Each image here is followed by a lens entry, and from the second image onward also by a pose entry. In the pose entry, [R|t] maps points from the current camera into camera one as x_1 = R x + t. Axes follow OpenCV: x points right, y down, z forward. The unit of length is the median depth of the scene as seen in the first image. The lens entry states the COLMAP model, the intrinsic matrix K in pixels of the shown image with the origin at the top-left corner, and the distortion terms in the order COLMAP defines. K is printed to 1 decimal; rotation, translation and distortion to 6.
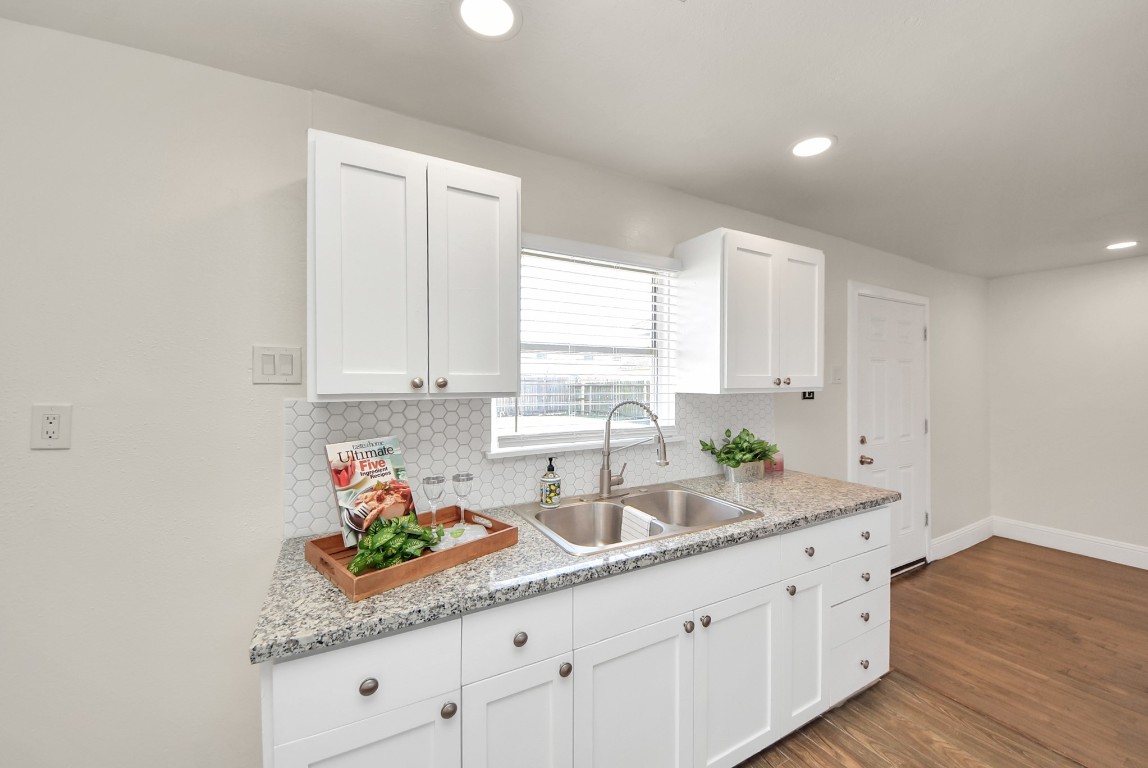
lens RADIAL K [[409.6, 0, 579.9], [0, 409.6, 387.5], [0, 0, 1]] dist [-0.000024, -0.005315]
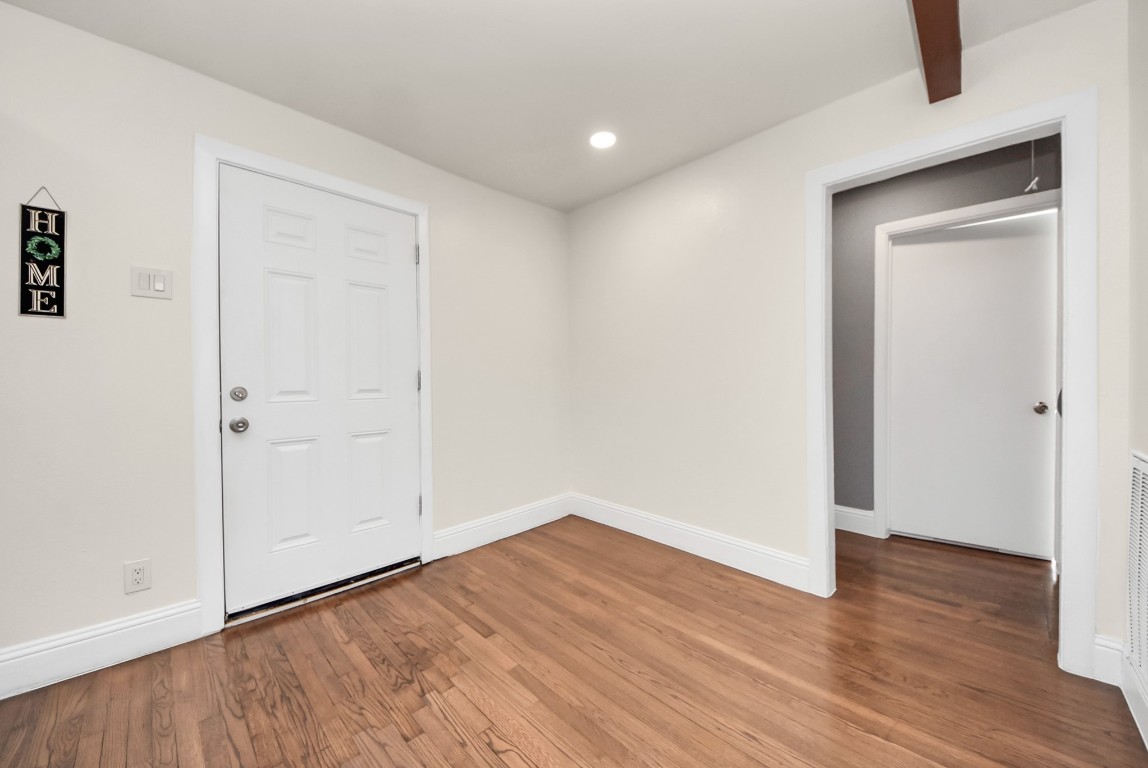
lens RADIAL K [[424.7, 0, 554.2], [0, 424.7, 376.0], [0, 0, 1]] dist [0.016777, -0.013305]
pose [[0.960528, -0.003825, 0.278157, 1.624839], [0.005780, 0.999964, -0.006205, 0.180818], [-0.278123, 0.007568, 0.960516, 0.354855]]
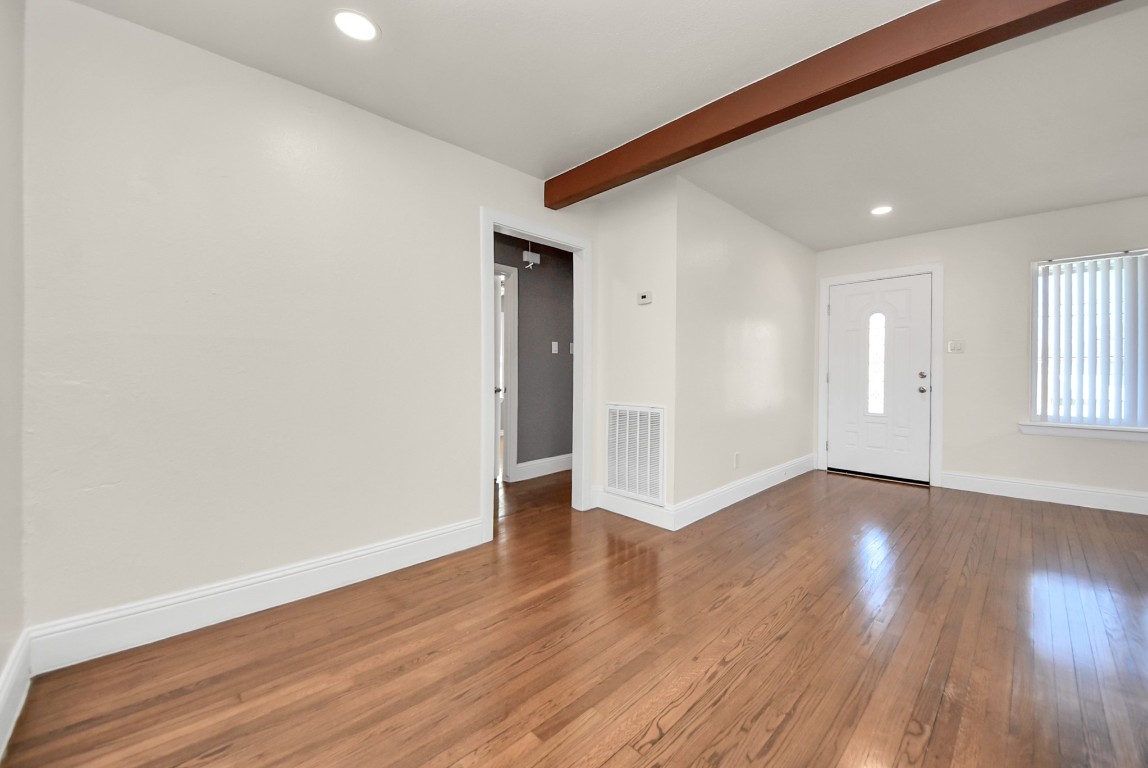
lens RADIAL K [[435.7, 0, 591.9], [0, 435.7, 368.9], [0, 0, 1]] dist [0.021932, -0.019164]
pose [[-0.296155, 0.008151, 0.955105, 1.058208], [0.005927, 0.999960, -0.006696, 0.178677], [-0.955121, 0.003678, -0.296192, 1.370509]]
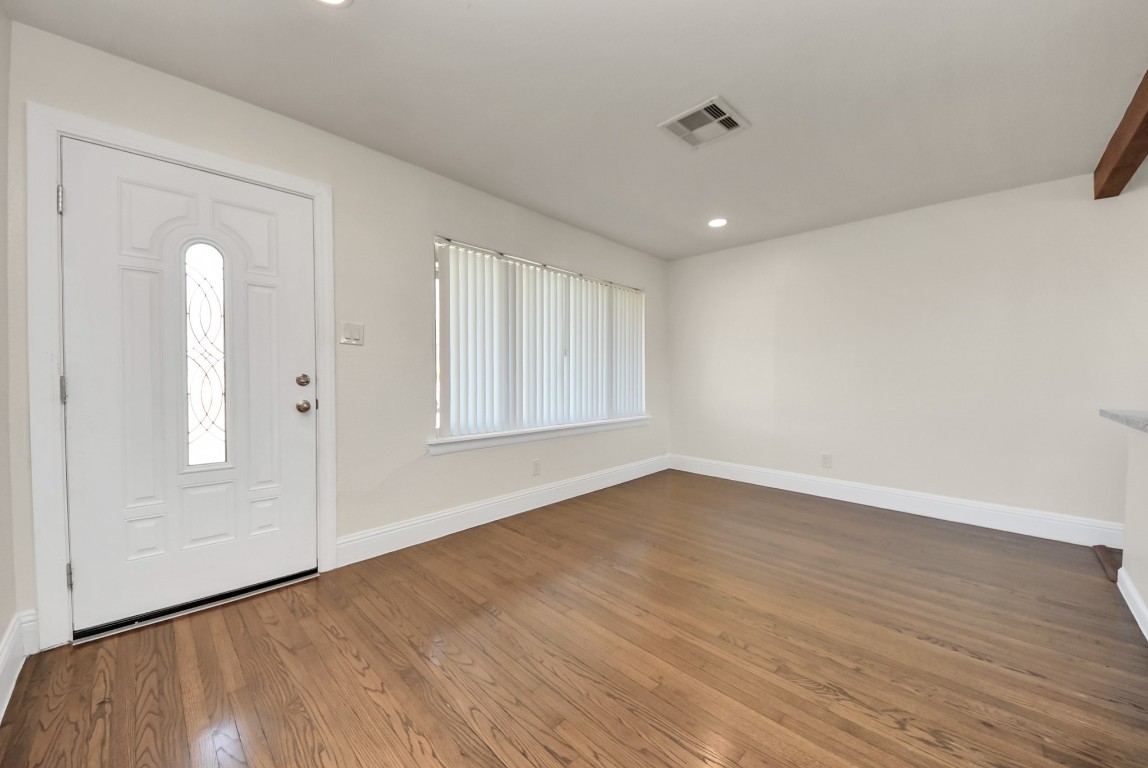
lens RADIAL K [[430.4, 0, 574.6], [0, 430.4, 386.1], [0, 0, 1]] dist [0.003340, 0.000050]
pose [[-0.952941, 0.003838, -0.303130, 2.451557], [-0.006969, 0.999378, 0.034559, 0.175494], [0.303075, 0.035045, -0.952322, 0.403775]]
